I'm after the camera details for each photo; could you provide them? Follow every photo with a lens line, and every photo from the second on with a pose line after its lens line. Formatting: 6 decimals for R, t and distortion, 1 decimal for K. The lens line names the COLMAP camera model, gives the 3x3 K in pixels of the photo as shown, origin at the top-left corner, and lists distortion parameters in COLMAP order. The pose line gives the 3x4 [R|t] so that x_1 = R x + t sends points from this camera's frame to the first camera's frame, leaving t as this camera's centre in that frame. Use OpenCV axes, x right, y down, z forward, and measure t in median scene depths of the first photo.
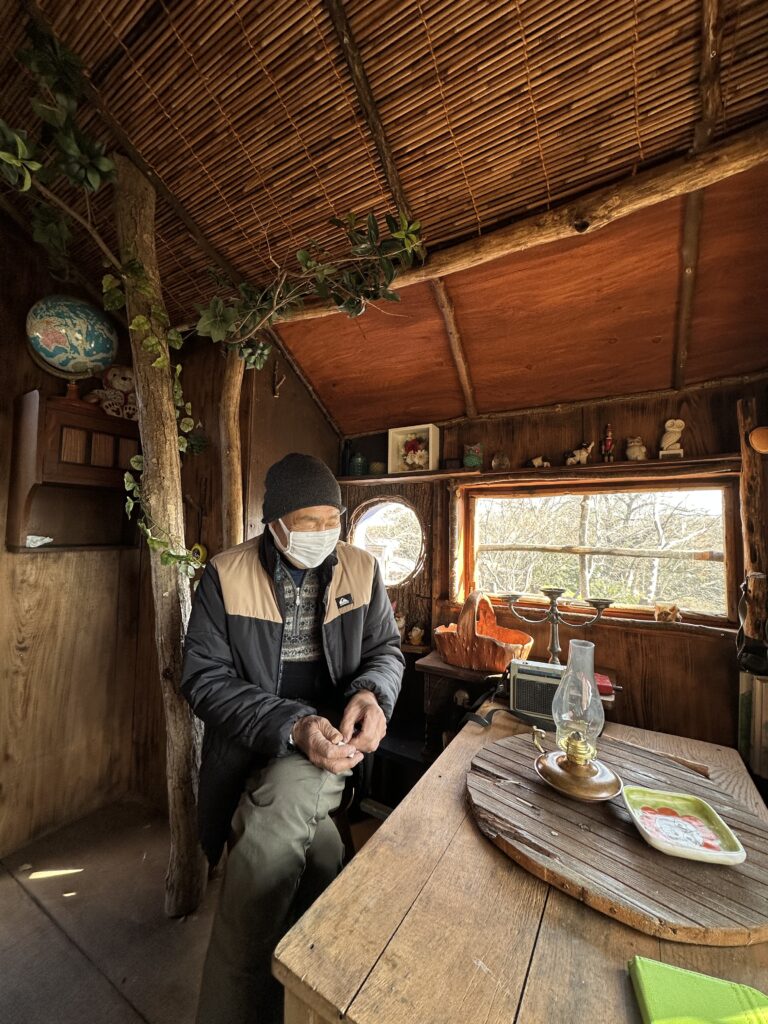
lens RADIAL K [[407.4, 0, 385.6], [0, 407.4, 512.3], [0, 0, 1]] dist [0.001144, 0.000221]
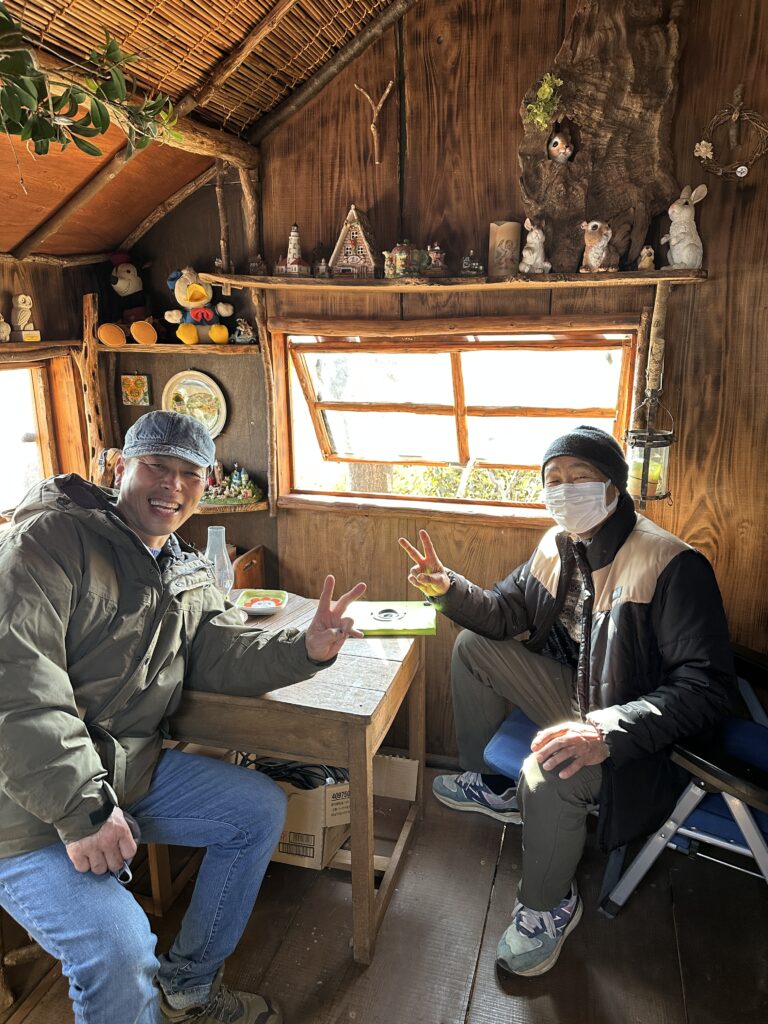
lens RADIAL K [[726.7, 0, 385.1], [0, 726.7, 511.3], [0, 0, 1]] dist [0.002342, 0.000449]
pose [[-0.255378, -0.265899, 0.929559, -1.720917], [-0.046696, 0.963709, 0.262839, -0.350265], [-0.965713, 0.023716, -0.258527, 1.015822]]
